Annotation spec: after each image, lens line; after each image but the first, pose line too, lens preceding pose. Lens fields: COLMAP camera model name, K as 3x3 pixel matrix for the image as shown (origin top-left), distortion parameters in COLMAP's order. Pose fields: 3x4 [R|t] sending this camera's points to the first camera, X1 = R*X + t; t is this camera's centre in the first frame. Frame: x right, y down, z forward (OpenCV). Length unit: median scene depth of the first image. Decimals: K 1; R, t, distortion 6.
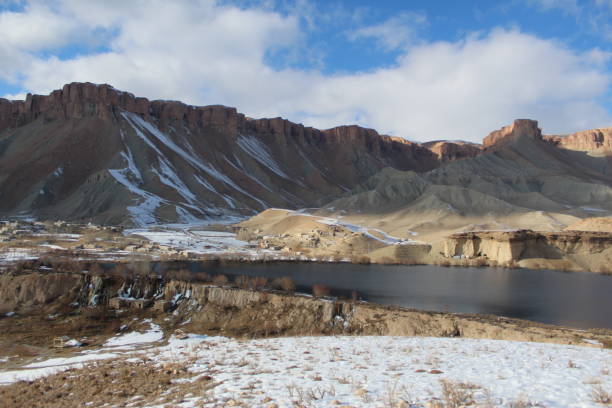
lens RADIAL K [[517.1, 0, 305.5], [0, 517.1, 199.6], [0, 0, 1]] dist [-0.161201, 0.148452]
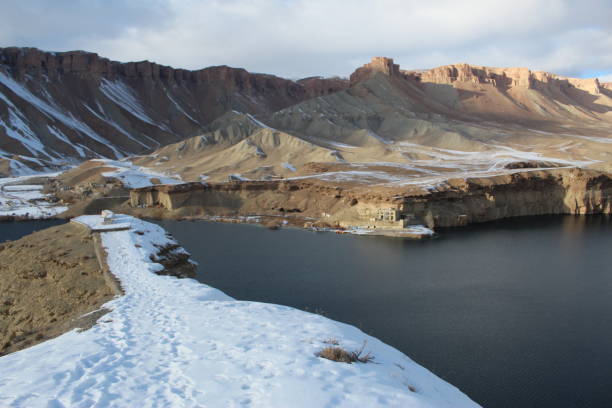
lens RADIAL K [[517.1, 0, 306.1], [0, 517.1, 203.5], [0, 0, 1]] dist [-0.161201, 0.148452]
pose [[0.985346, -0.058606, 0.160182, 0.103524], [0.036150, 0.989538, 0.139673, -0.011924], [-0.166692, -0.131835, 0.977156, -0.066245]]
